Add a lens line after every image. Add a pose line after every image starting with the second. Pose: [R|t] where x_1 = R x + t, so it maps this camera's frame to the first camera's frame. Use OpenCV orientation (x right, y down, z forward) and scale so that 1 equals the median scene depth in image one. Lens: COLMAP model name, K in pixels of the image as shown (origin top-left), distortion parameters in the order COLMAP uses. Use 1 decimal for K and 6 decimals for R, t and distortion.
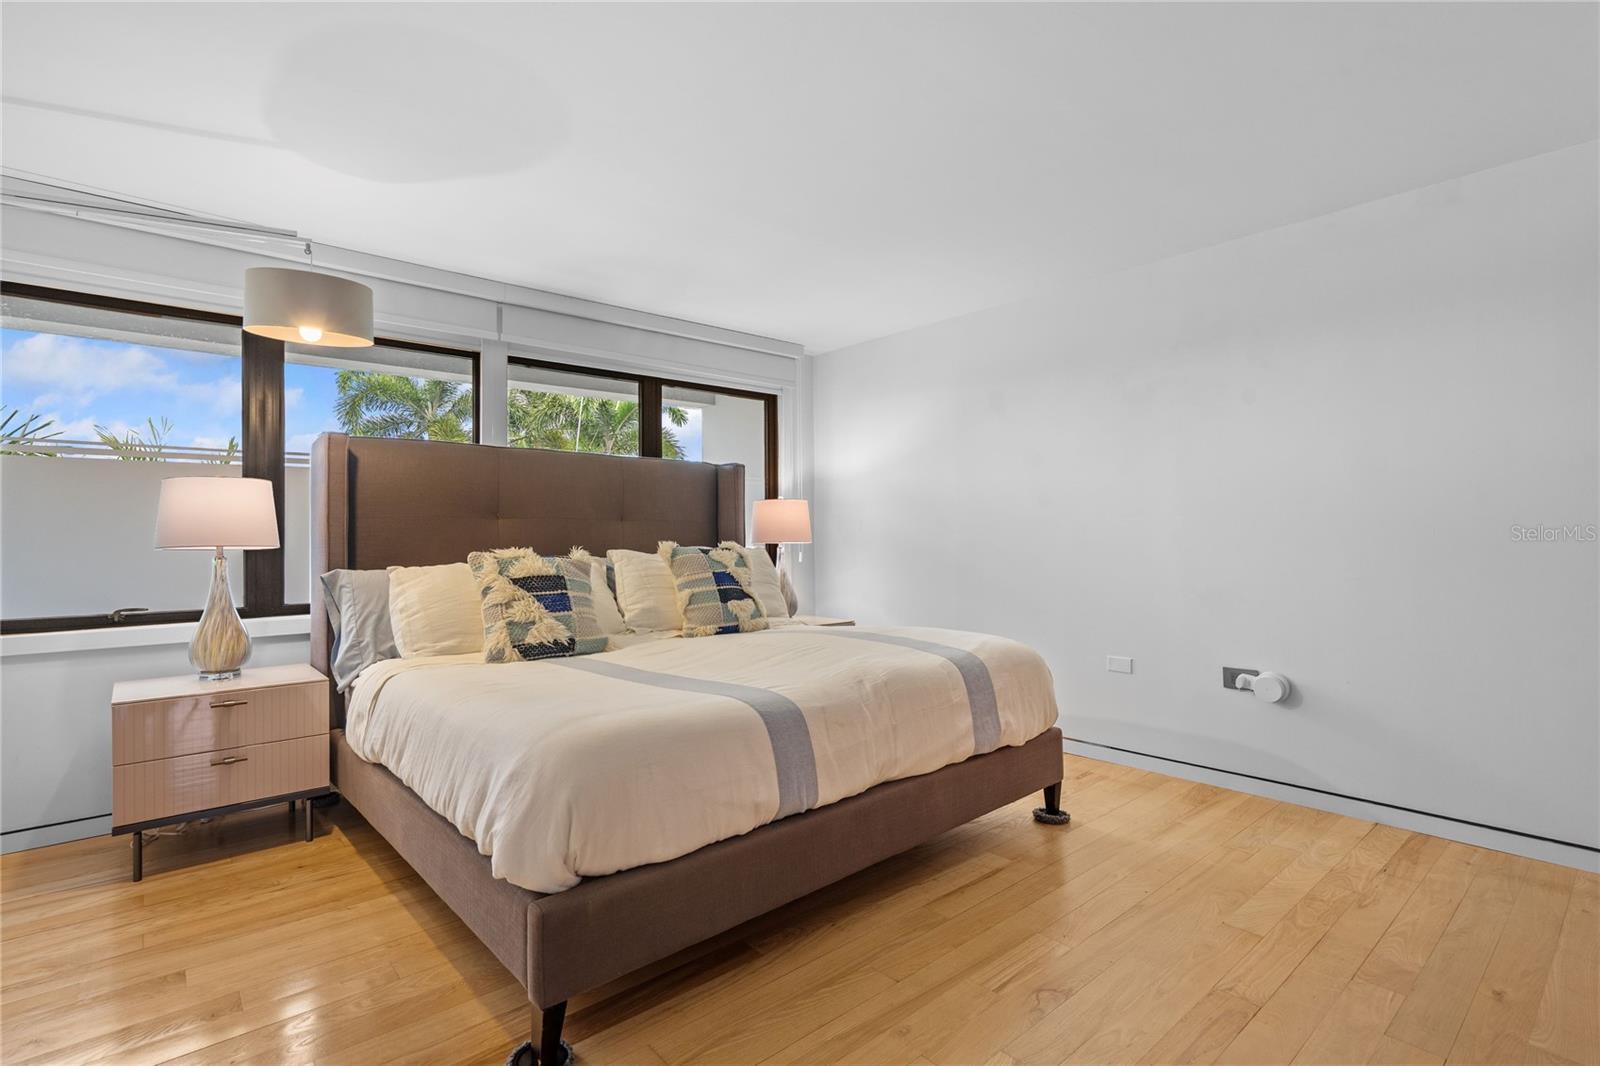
lens RADIAL K [[783.6, 0, 794.0], [0, 783.6, 530.6], [0, 0, 1]] dist [0.002827, 0.000090]
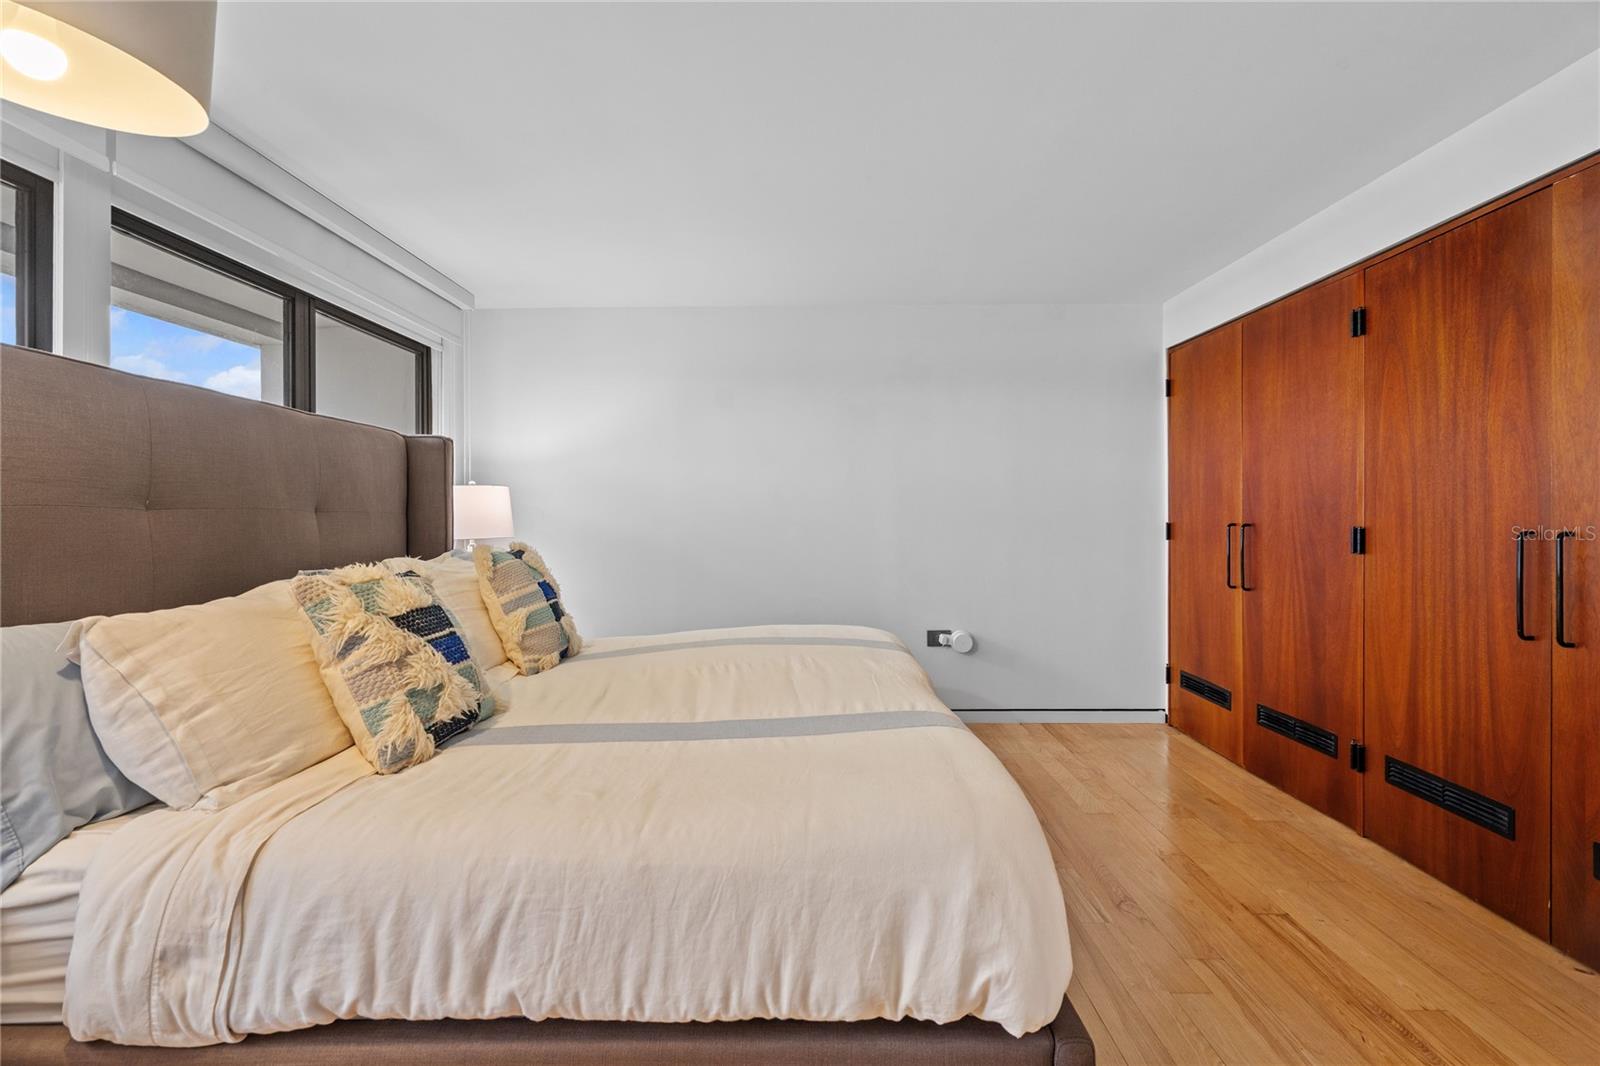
lens RADIAL K [[731.7, 0, 806.8], [0, 731.7, 530.5], [0, 0, 1]] dist [-0.004393, -0.000275]
pose [[0.653595, -0.010191, 0.756776, -0.566851], [-0.004613, 0.999837, 0.017448, -0.014437], [-0.756830, -0.014895, 0.653442, 0.409614]]
